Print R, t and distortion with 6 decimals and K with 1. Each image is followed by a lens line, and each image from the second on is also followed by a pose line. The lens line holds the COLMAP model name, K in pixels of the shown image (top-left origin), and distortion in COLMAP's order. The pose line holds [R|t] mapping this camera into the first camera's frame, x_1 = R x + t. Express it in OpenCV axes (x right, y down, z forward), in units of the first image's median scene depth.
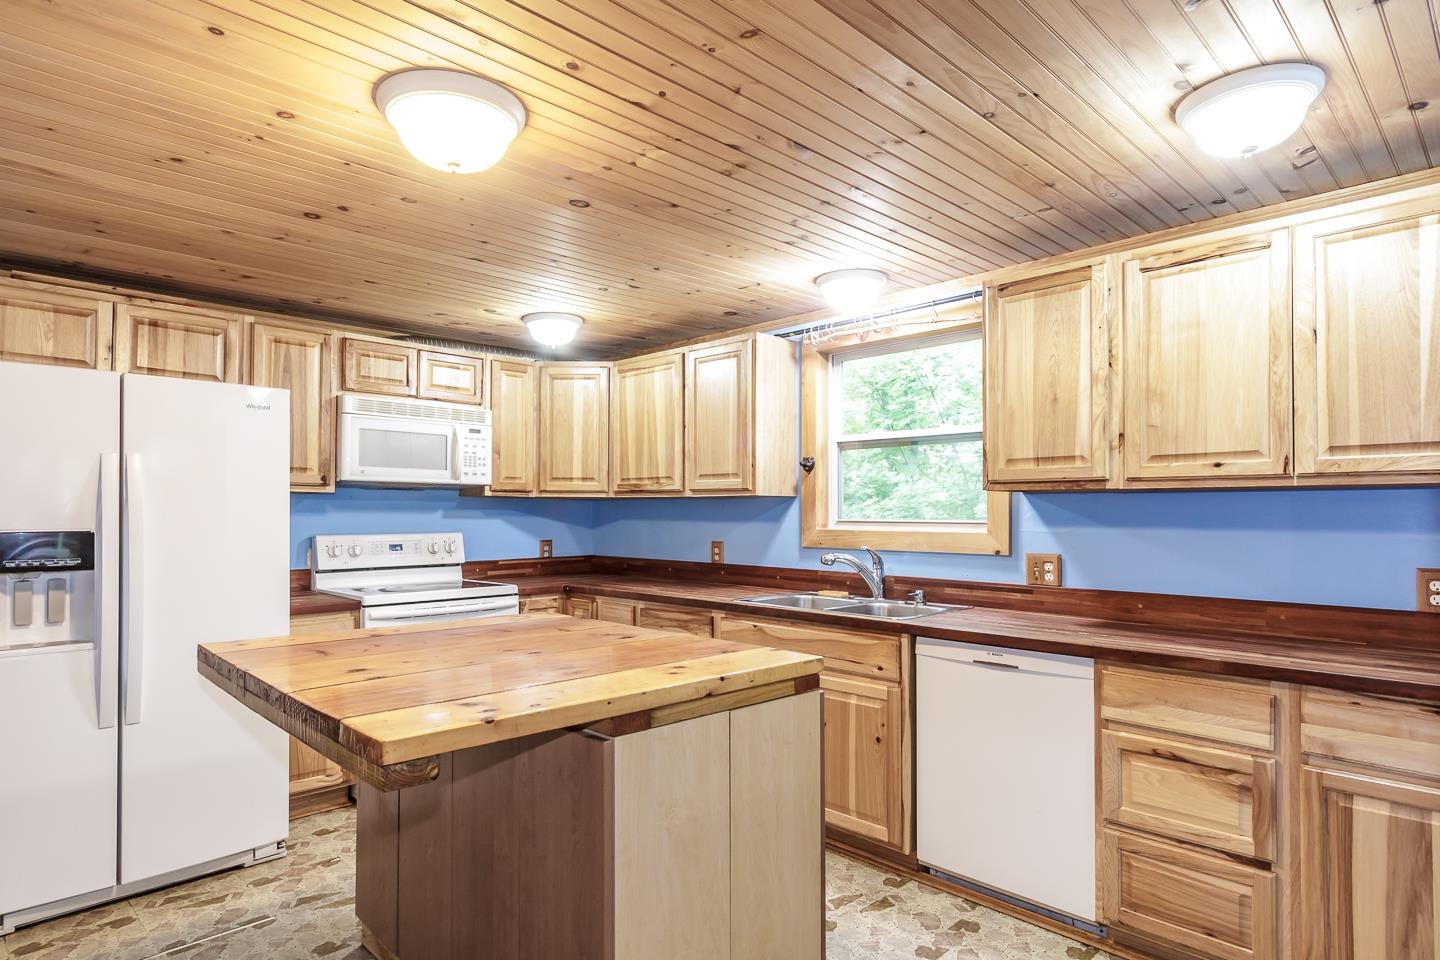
lens RADIAL K [[806.0, 0, 716.4], [0, 806.0, 498.2], [0, 0, 1]] dist [-0.008123, -0.001100]
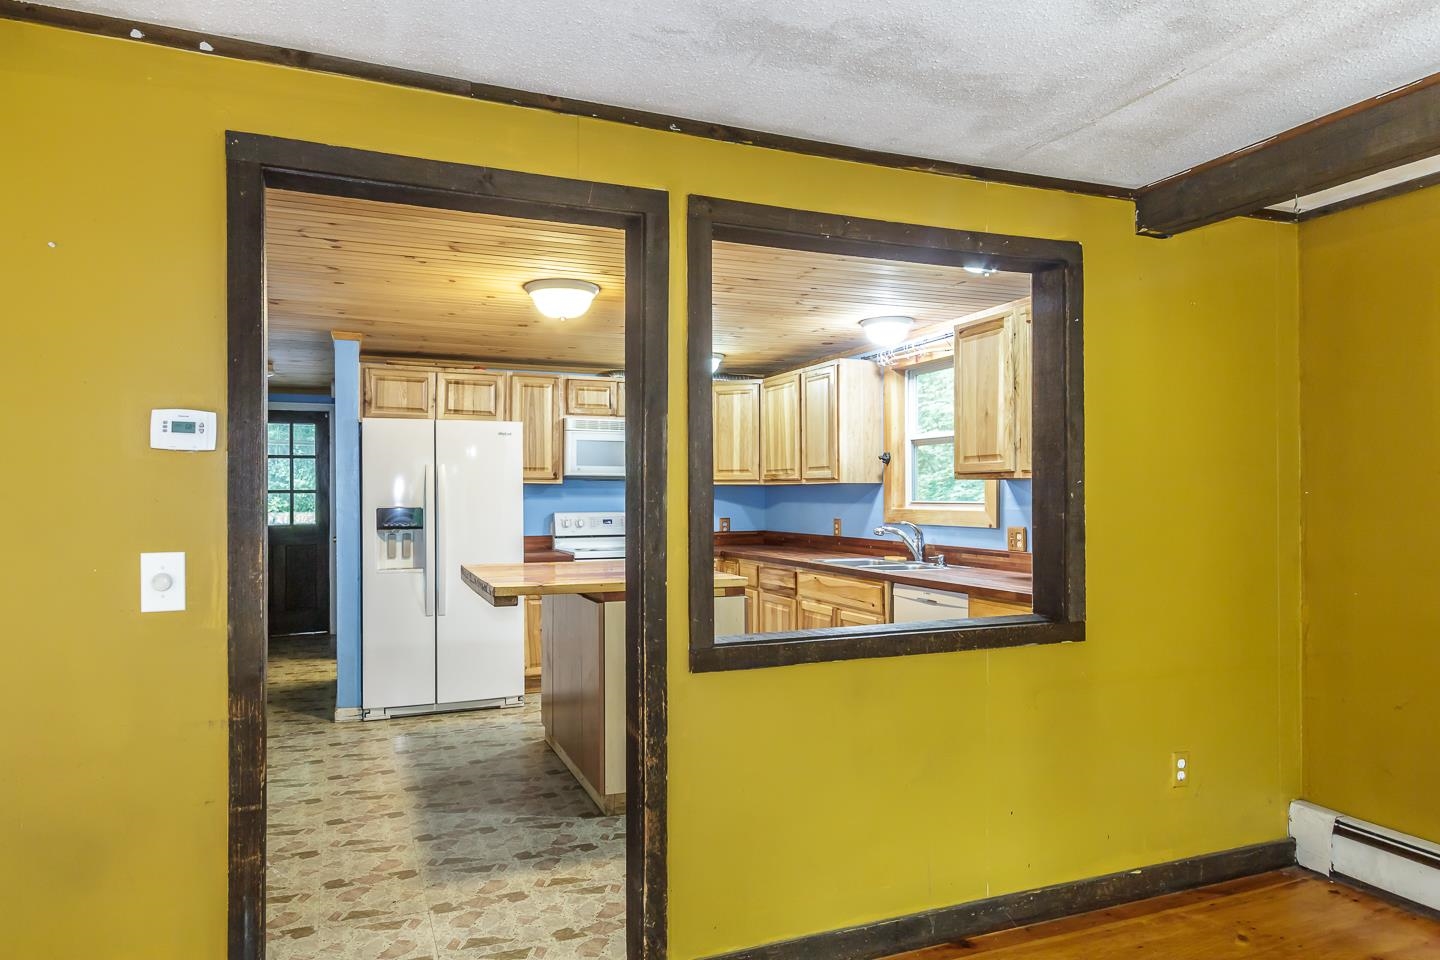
lens RADIAL K [[879.6, 0, 720.4], [0, 879.6, 482.2], [0, 0, 1]] dist [-0.055373, -0.001334]
pose [[0.931198, -0.009274, -0.364397, 0.389254], [0.010024, 0.999950, 0.000165, -0.006954], [0.364377, -0.003806, 0.931244, -0.406278]]
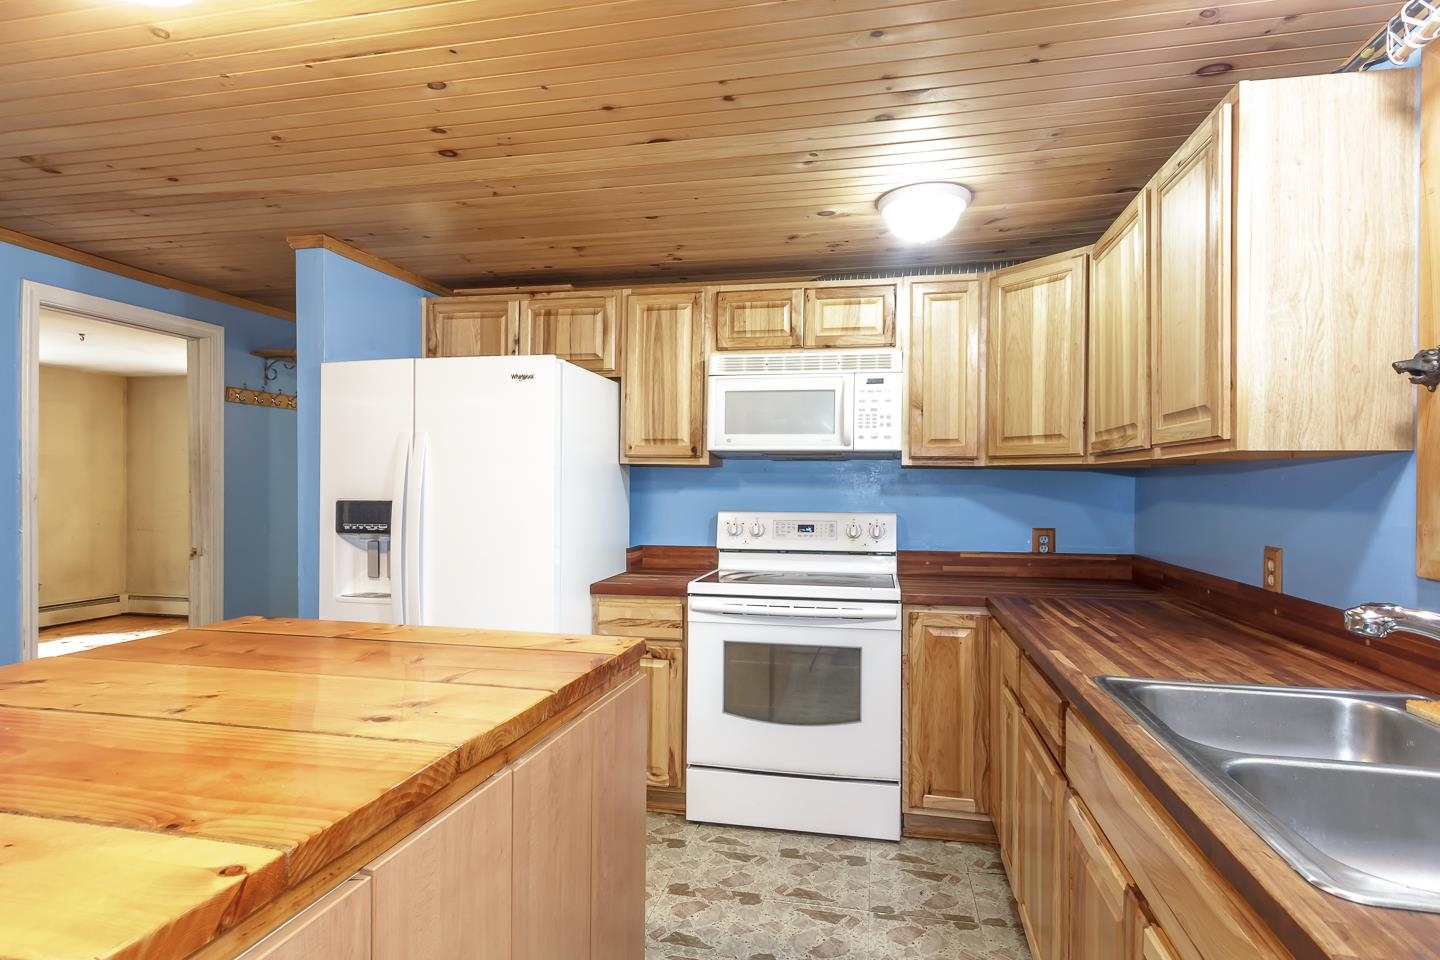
lens RADIAL K [[774.5, 0, 688.9], [0, 774.5, 483.9], [0, 0, 1]] dist [0.011410, -0.001301]
pose [[0.539299, -0.001291, -0.842114, 0.249479], [0.009930, 0.999939, 0.004826, 0.010007], [0.842056, -0.010965, 0.539279, 0.507583]]
